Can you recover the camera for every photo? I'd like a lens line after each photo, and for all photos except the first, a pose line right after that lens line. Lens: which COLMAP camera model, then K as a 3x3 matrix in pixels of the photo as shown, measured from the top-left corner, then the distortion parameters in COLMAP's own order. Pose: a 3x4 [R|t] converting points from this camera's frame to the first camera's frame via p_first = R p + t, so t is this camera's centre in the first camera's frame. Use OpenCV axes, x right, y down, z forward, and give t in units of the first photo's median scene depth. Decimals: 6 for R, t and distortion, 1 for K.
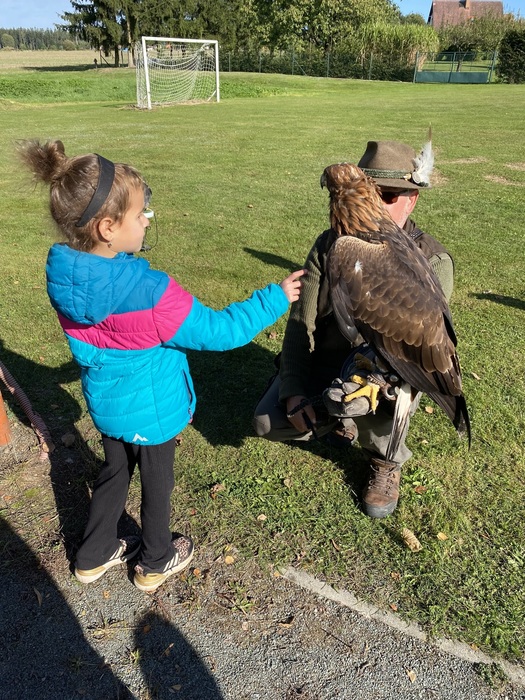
lens RADIAL K [[535.1, 0, 262.5], [0, 535.1, 350.0], [0, 0, 1]] dist [0.001697, 0.001203]
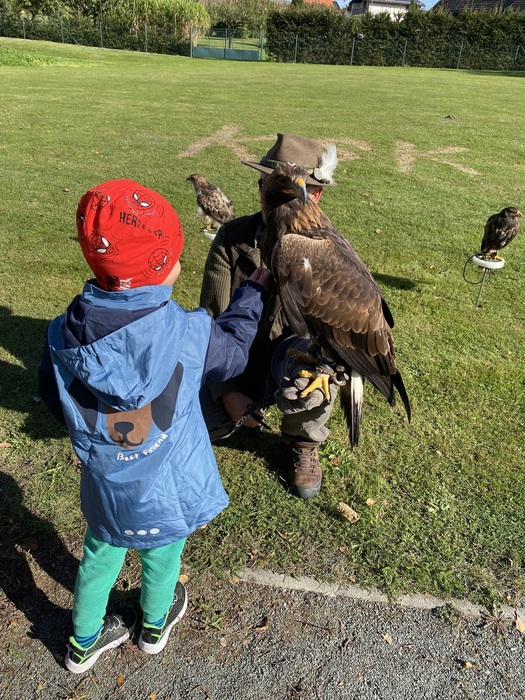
lens RADIAL K [[540.5, 0, 261.7], [0, 540.5, 334.0], [0, 0, 1]] dist [-0.001384, -0.002585]
pose [[0.933623, -0.128358, 0.334474, -0.207179], [0.123896, 0.991687, 0.034739, -0.055326], [-0.336153, 0.009007, 0.941764, 0.053490]]
